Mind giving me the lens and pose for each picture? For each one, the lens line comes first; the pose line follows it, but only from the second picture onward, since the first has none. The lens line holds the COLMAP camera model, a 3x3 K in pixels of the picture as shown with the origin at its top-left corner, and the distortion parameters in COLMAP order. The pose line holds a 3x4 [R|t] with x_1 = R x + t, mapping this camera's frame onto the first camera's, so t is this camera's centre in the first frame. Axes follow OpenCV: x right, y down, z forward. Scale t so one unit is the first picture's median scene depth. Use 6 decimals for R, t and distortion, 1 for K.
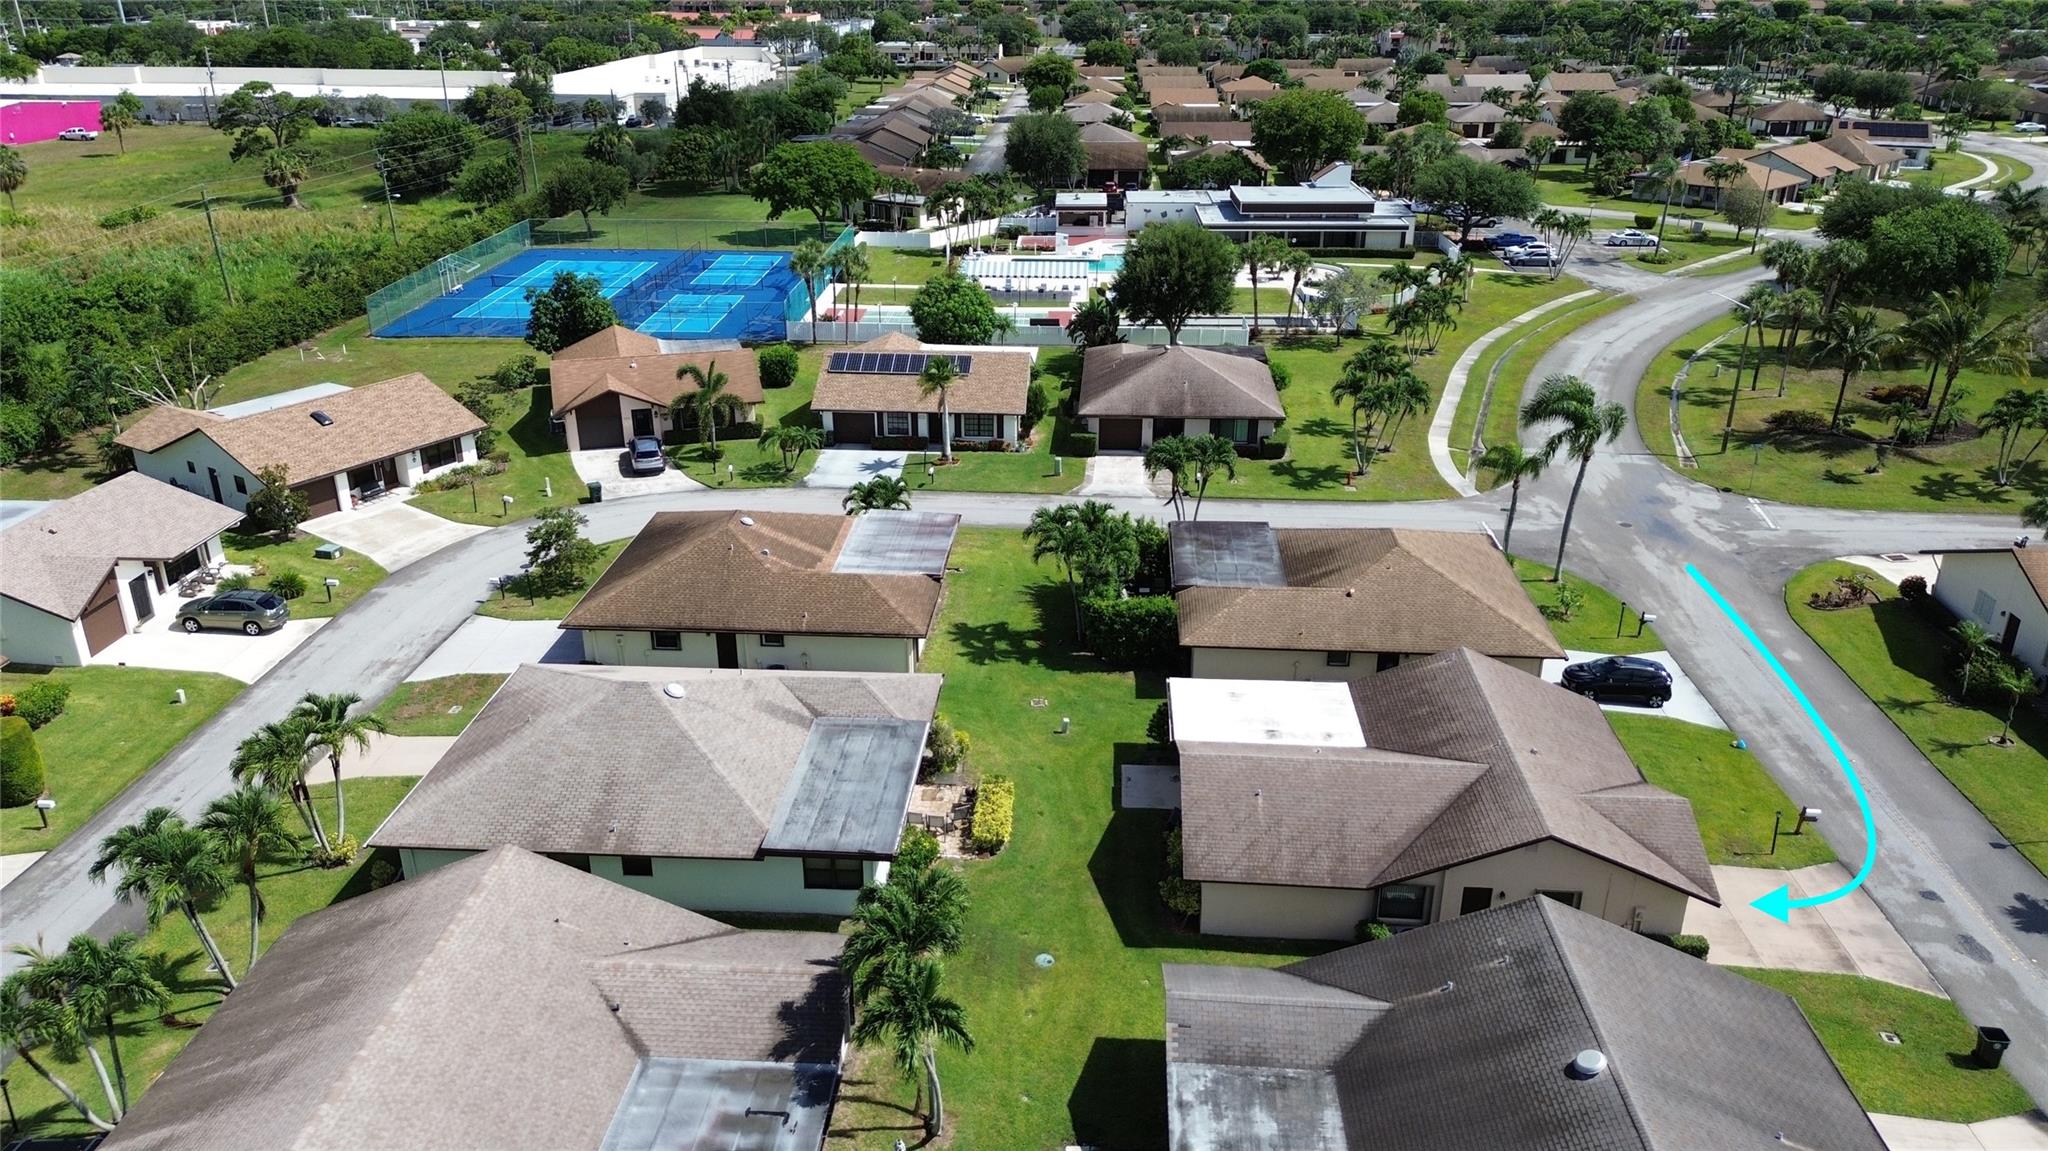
lens RADIAL K [[1458.3, 0, 1024.0], [0, 1458.3, 575.5], [0, 0, 1]] dist [0.085433, -0.083623]
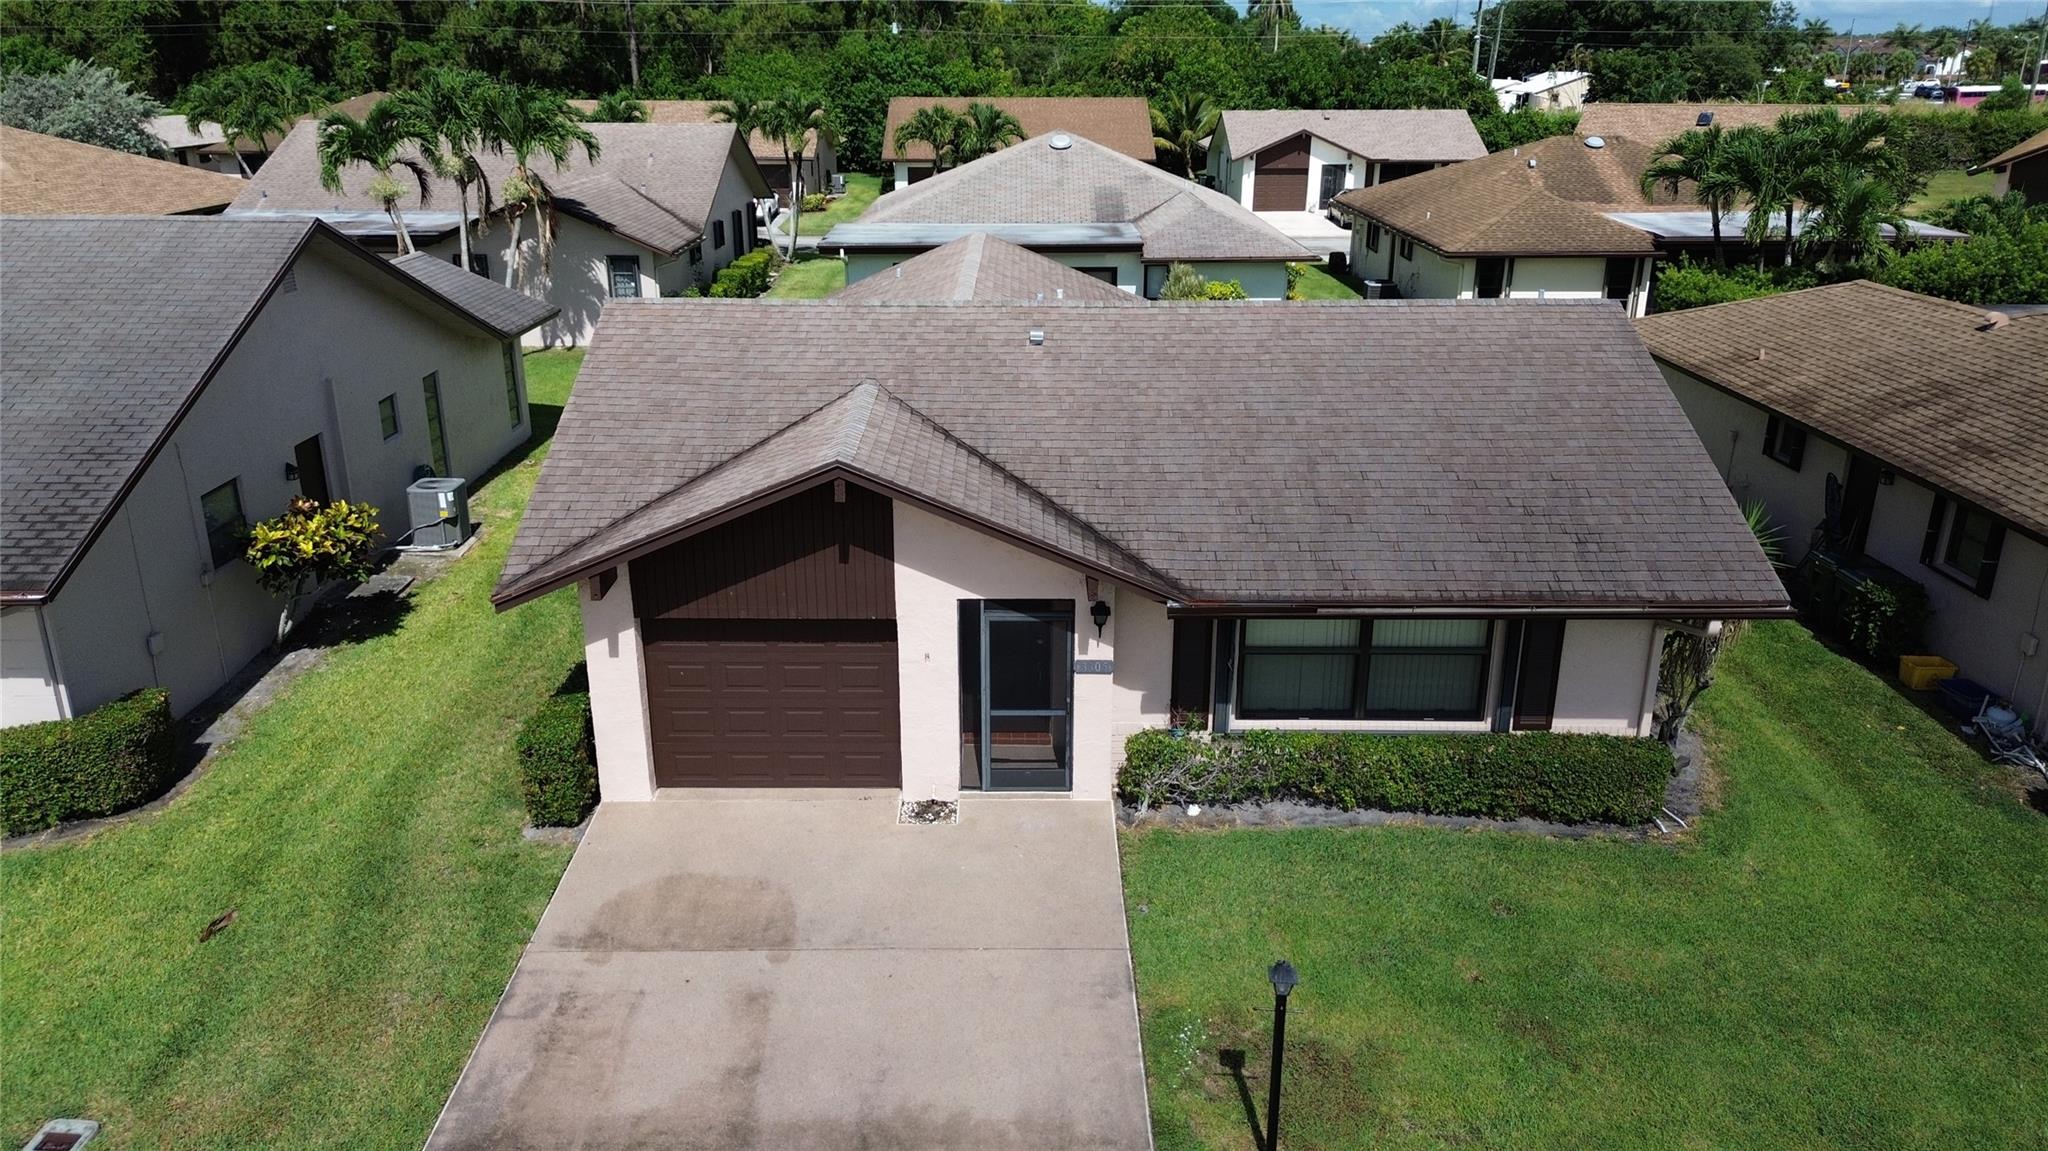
lens RADIAL K [[1460.0, 0, 1024.0], [0, 1460.0, 575.5], [0, 0, 1]] dist [0.030538, -0.002567]
pose [[0.068540, 0.330479, -0.941321, 0.394273], [-0.389195, 0.877638, 0.279783, 0.041961], [0.918602, 0.347181, 0.188774, 0.535550]]
